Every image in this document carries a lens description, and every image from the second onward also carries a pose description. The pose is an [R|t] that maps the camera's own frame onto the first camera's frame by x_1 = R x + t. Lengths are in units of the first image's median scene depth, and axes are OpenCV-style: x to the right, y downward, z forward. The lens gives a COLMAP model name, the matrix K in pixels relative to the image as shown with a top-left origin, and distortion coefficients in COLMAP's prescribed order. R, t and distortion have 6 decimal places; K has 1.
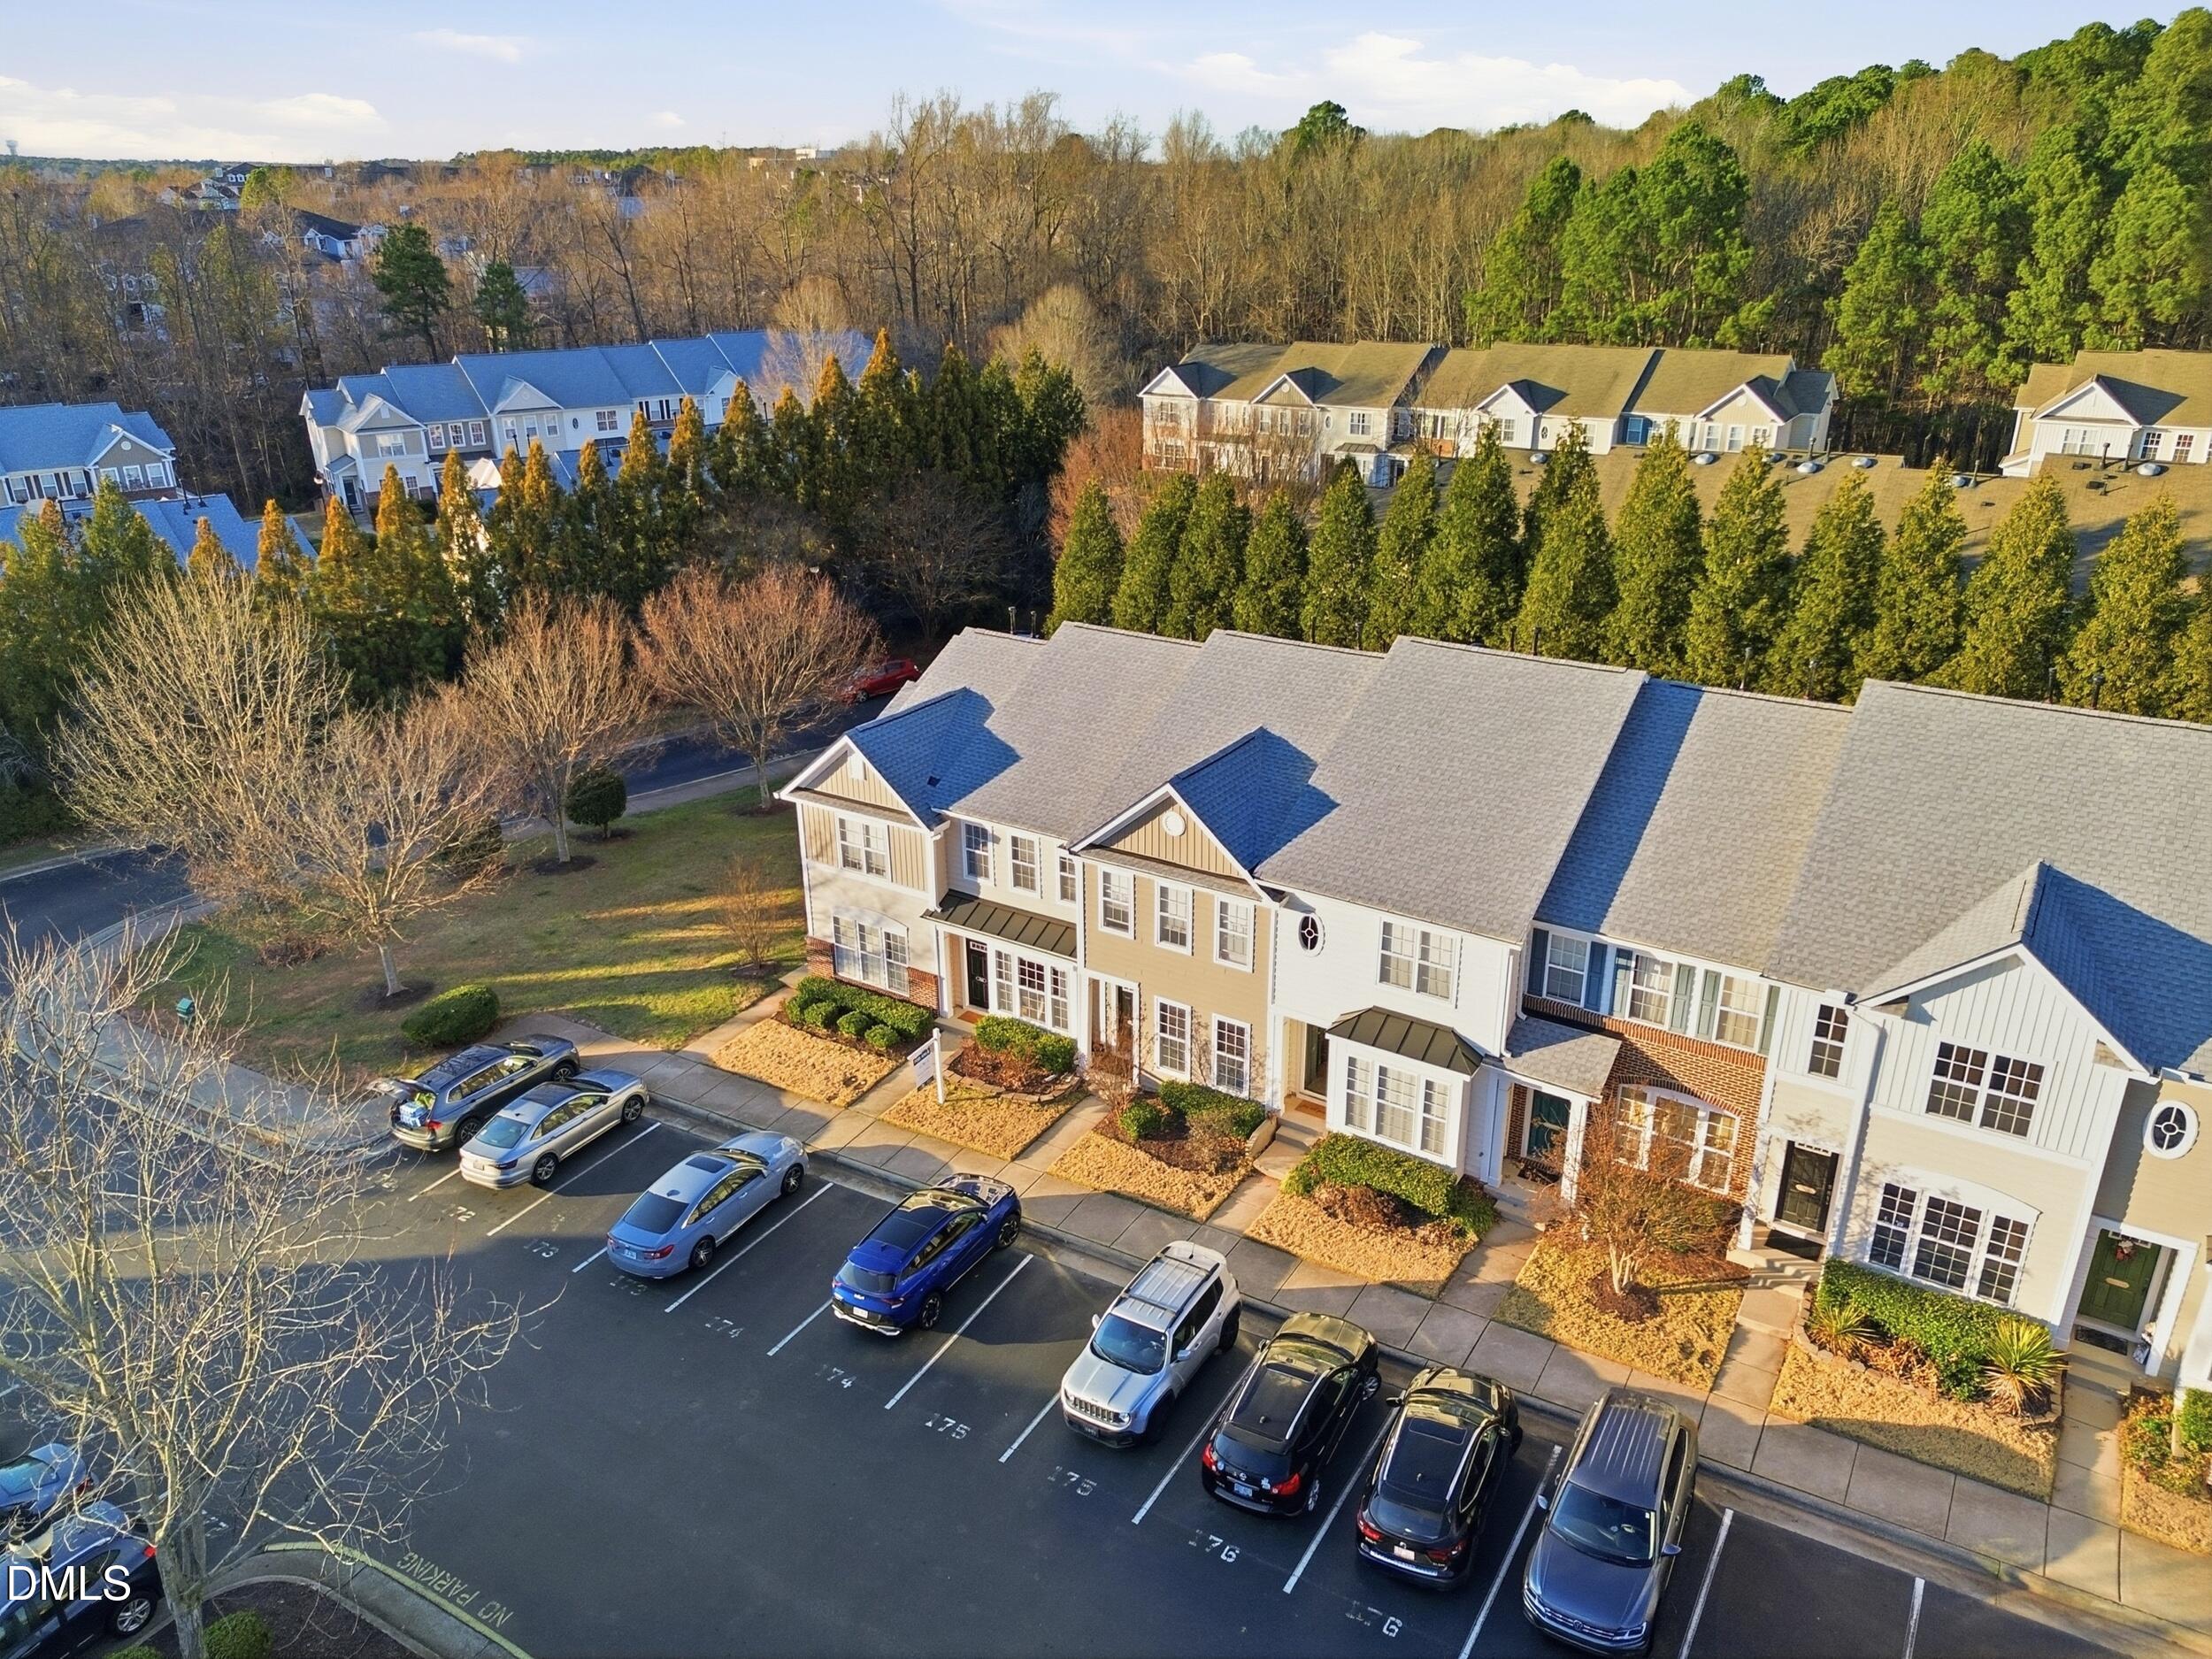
lens RADIAL K [[1547.0, 0, 1115.5], [0, 1547.0, 825.0], [0, 0, 1]] dist [0.027865, -0.002895]
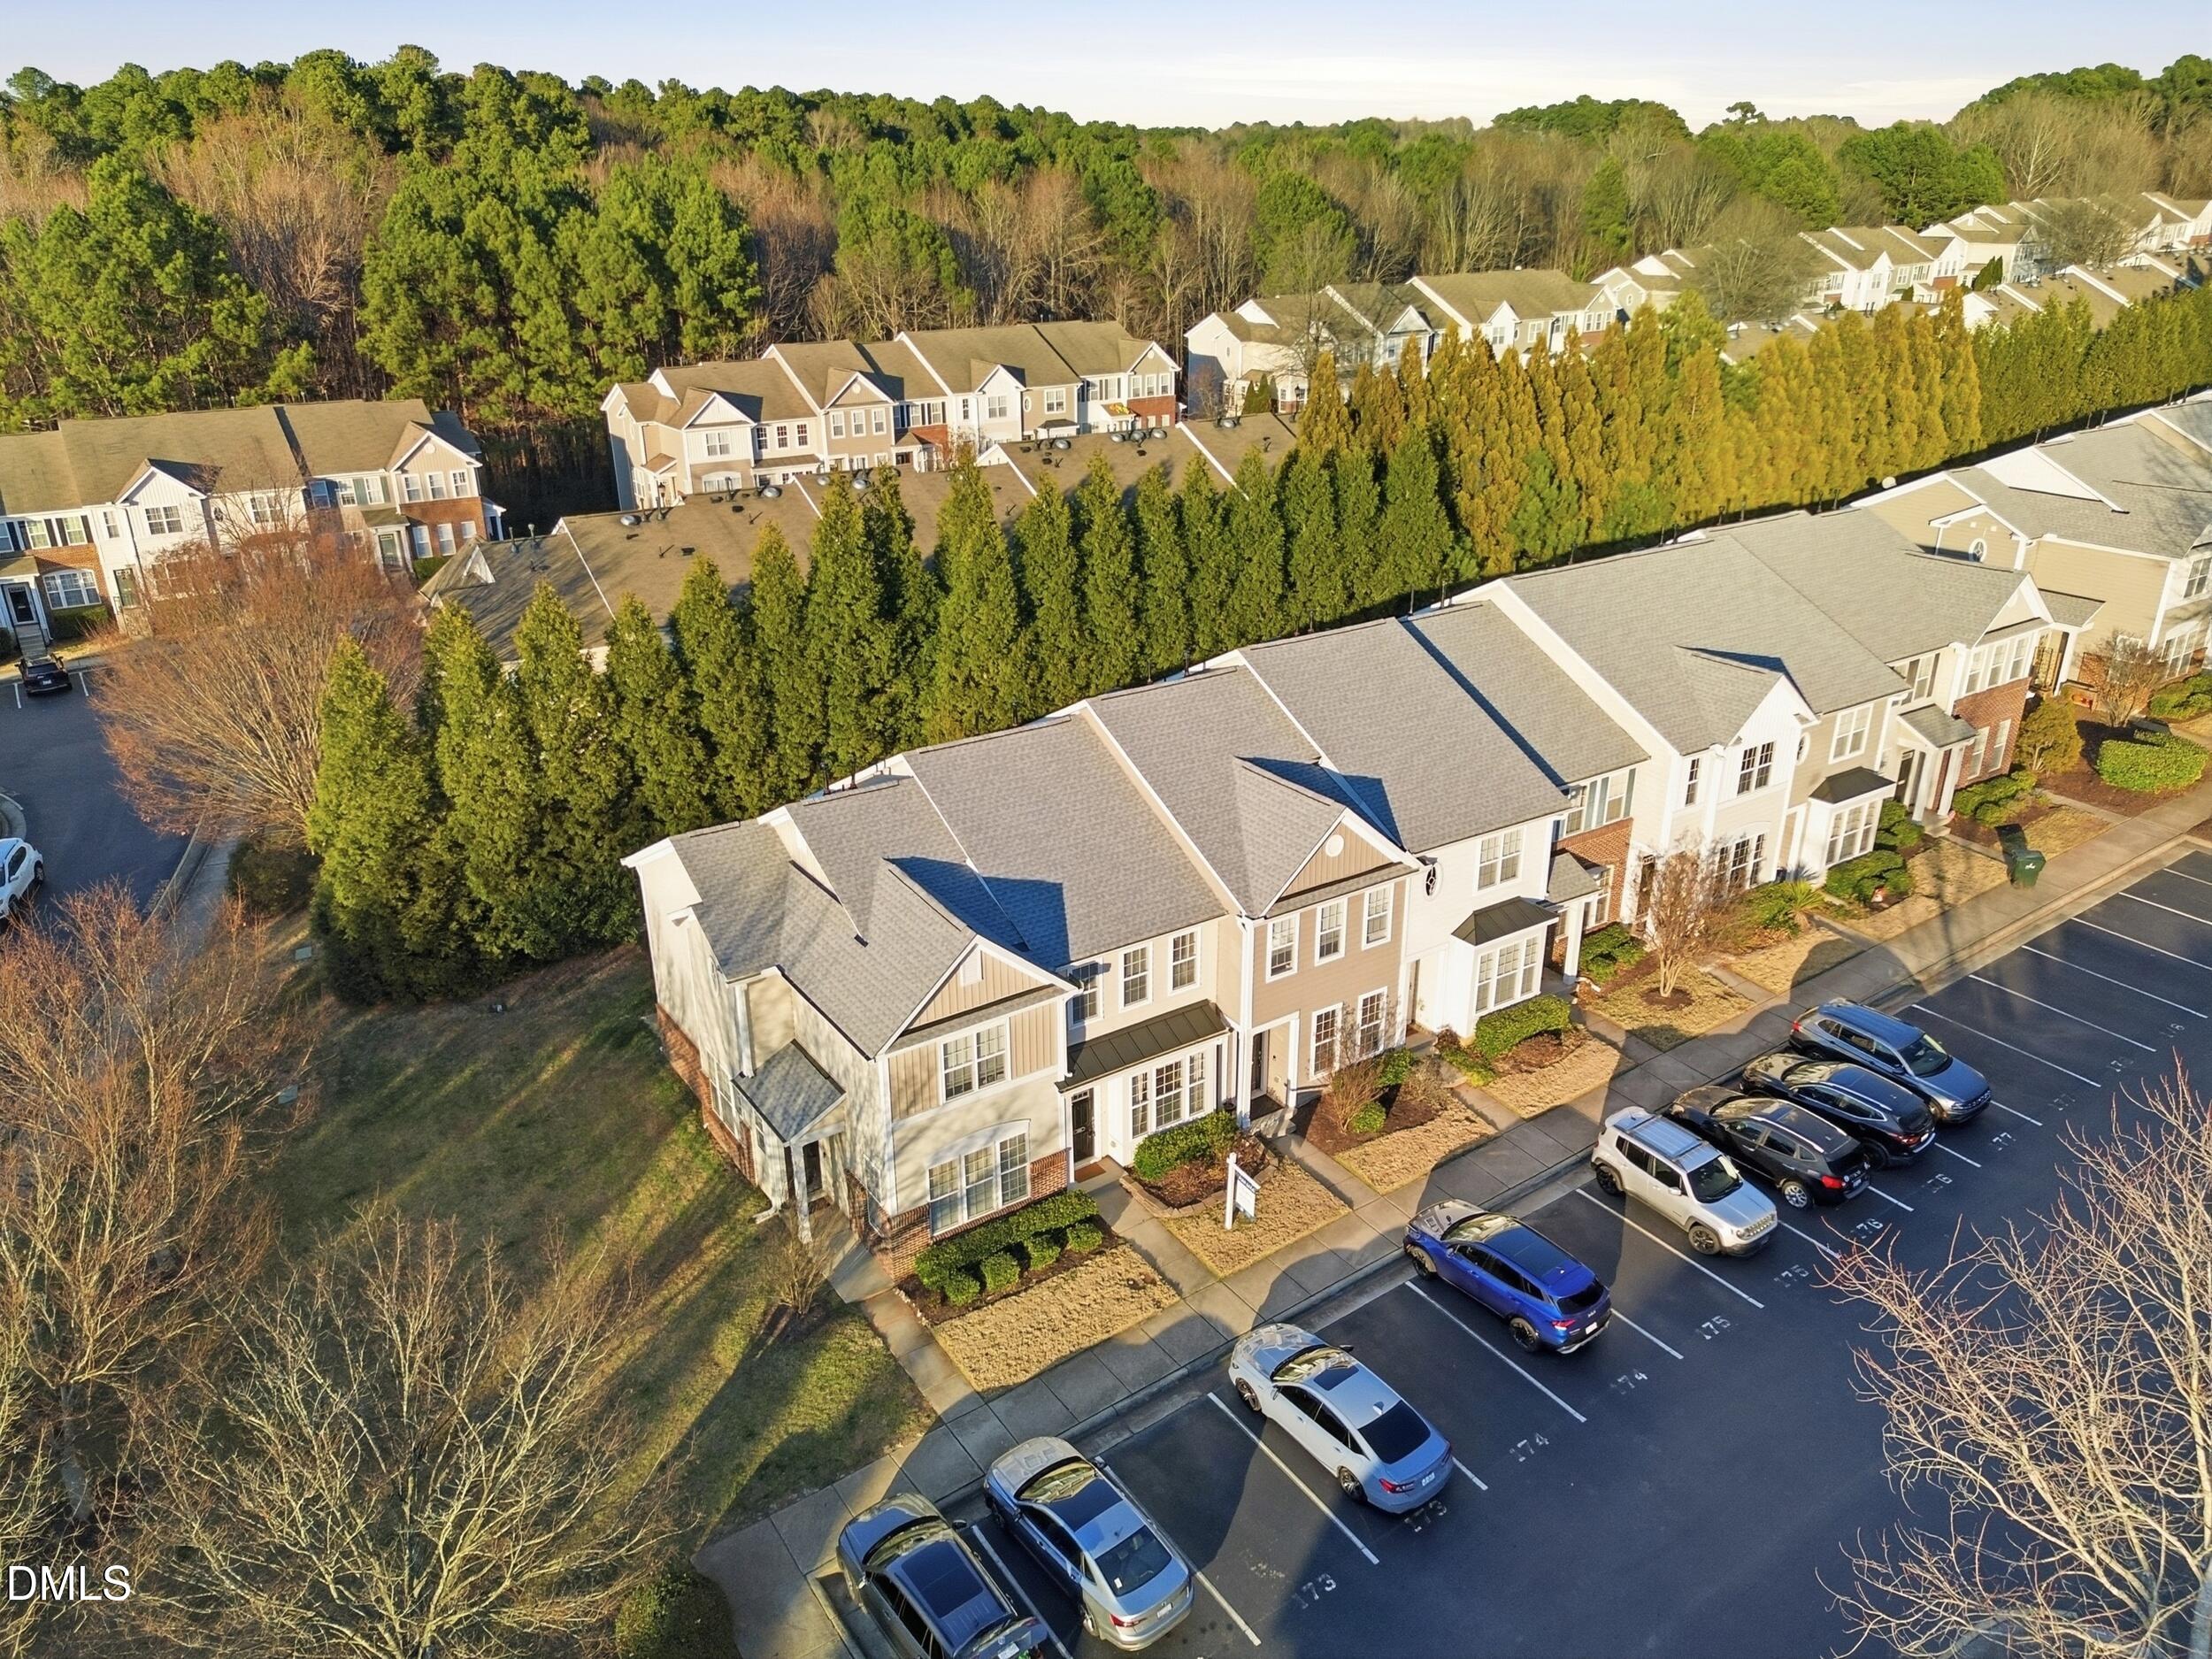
lens RADIAL K [[1547.0, 0, 1116.2], [0, 1547.0, 834.2], [0, 0, 1]] dist [0.027865, -0.002895]
pose [[0.402180, -0.346867, 0.847310, -0.946087], [0.352157, 0.912865, 0.206550, -0.287455], [-0.845126, 0.215316, 0.489287, 0.597759]]
